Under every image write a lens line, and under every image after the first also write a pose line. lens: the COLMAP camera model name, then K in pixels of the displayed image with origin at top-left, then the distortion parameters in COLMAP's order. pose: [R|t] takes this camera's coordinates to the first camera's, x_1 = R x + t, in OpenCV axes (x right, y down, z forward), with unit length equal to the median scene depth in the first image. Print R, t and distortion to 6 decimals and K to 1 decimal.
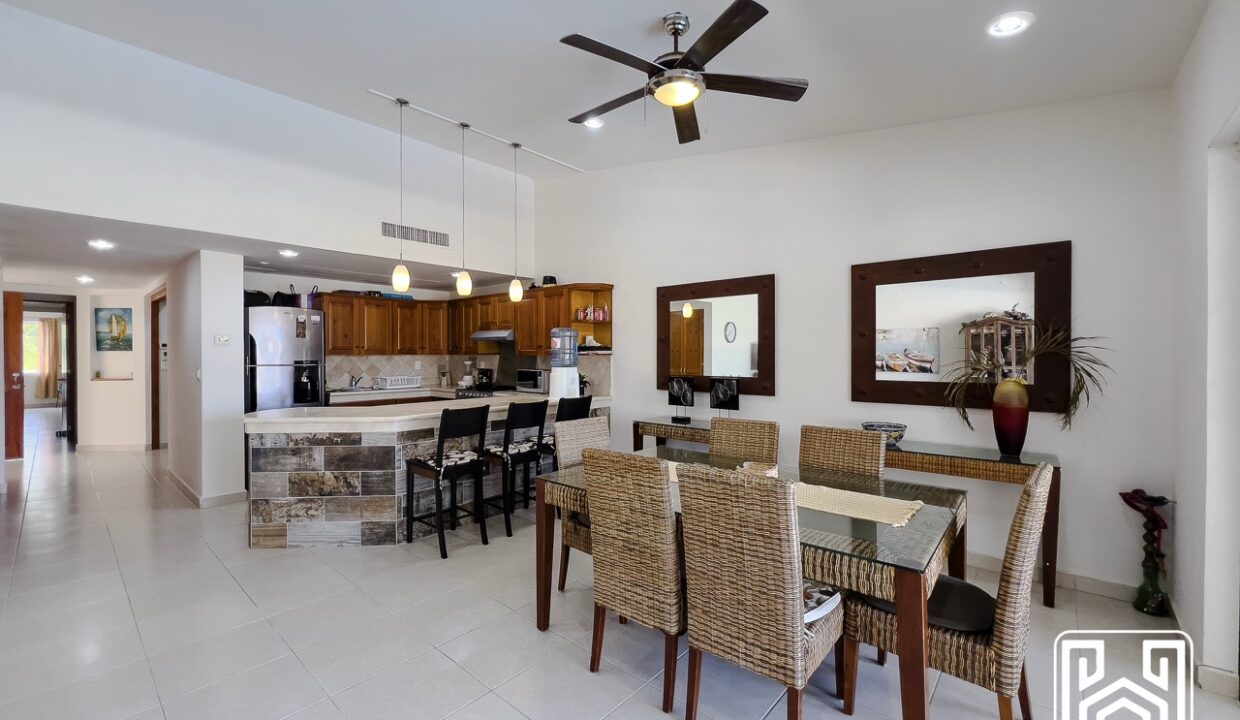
lens RADIAL K [[498.2, 0, 618.8], [0, 498.2, 355.4], [0, 0, 1]] dist [-0.001665, 0.000176]
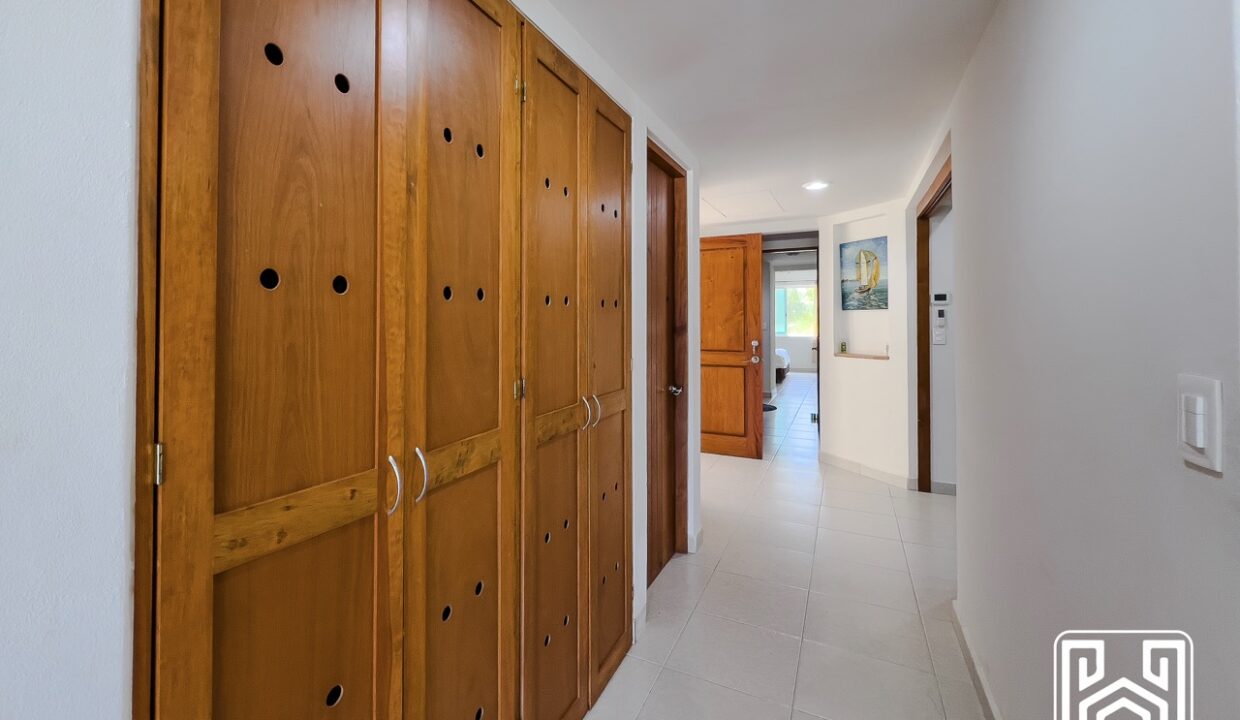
lens RADIAL K [[540.1, 0, 550.0], [0, 540.1, 316.2], [0, 0, 1]] dist [-0.001511, -0.000161]
pose [[0.218170, -0.005936, -0.975893, -0.623169], [-0.001793, 0.999977, -0.006483, 0.005388], [0.975909, 0.003164, 0.218155, 0.662657]]
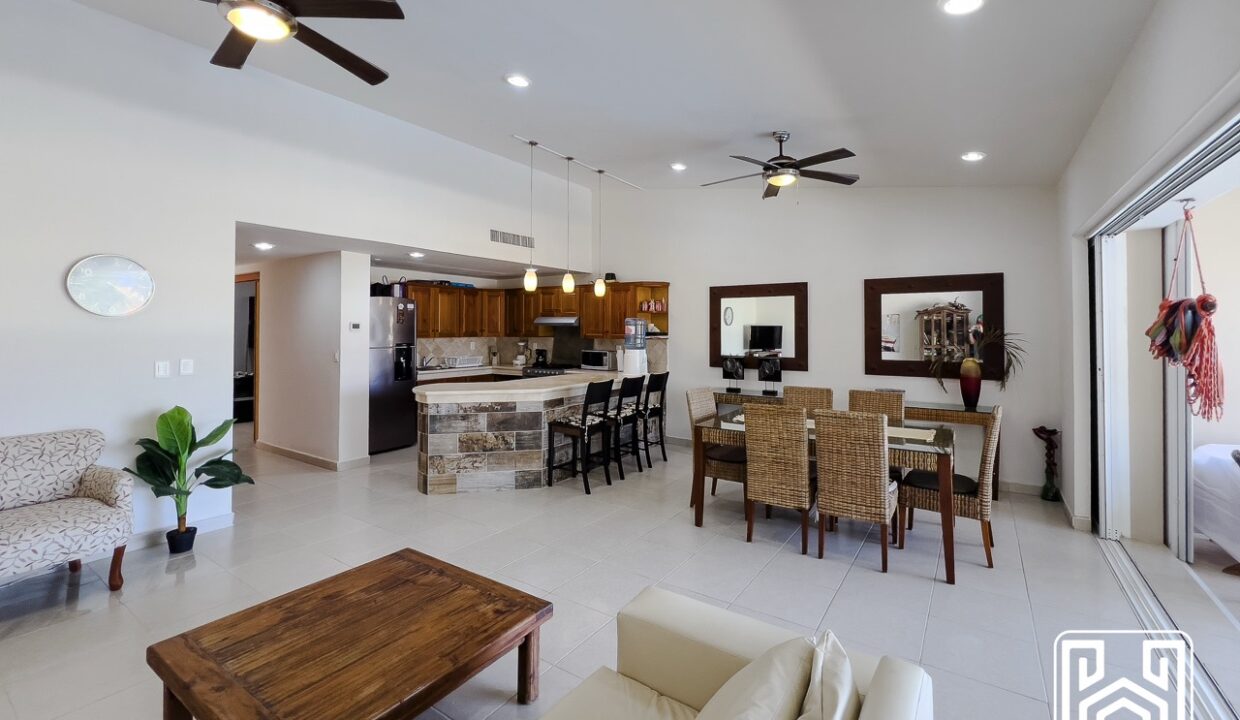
lens RADIAL K [[511.5, 0, 640.8], [0, 511.5, 318.7], [0, 0, 1]] dist [-0.003046, -0.000415]
pose [[0.990300, 0.006830, 0.138777, -0.259396], [-0.003650, 0.999725, -0.023155, -0.021706], [-0.138897, 0.022424, 0.990053, -0.252557]]
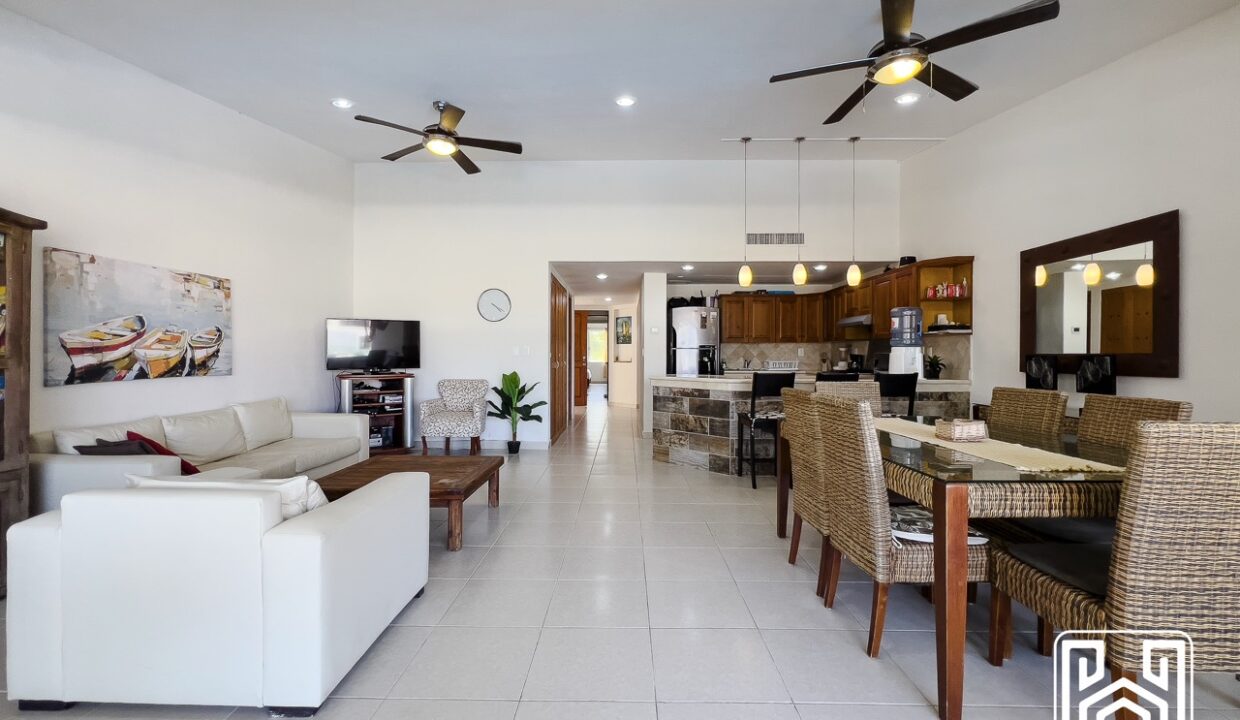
lens RADIAL K [[503.1, 0, 618.9], [0, 503.1, 351.7], [0, 0, 1]] dist [-0.000504, -0.000402]
pose [[0.650867, -0.002342, -0.759188, 0.261514], [-0.007395, 0.999928, -0.009424, 0.043808], [0.759156, 0.011748, 0.650803, -0.072733]]
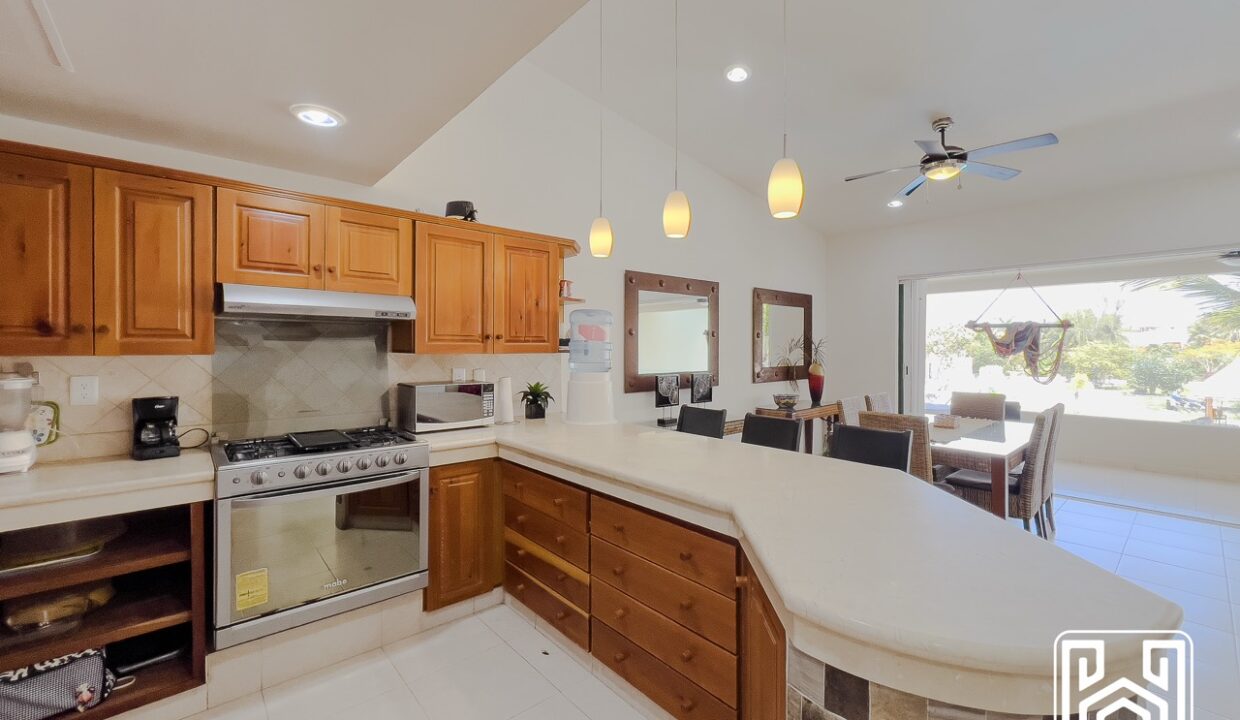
lens RADIAL K [[511.3, 0, 622.3], [0, 511.3, 349.1], [0, 0, 1]] dist [-0.002710, -0.000315]
pose [[0.129607, -0.000808, 0.991565, -0.709146], [0.001590, 0.999999, 0.000607, -0.005798], [-0.991564, 0.001498, 0.129608, 0.838573]]
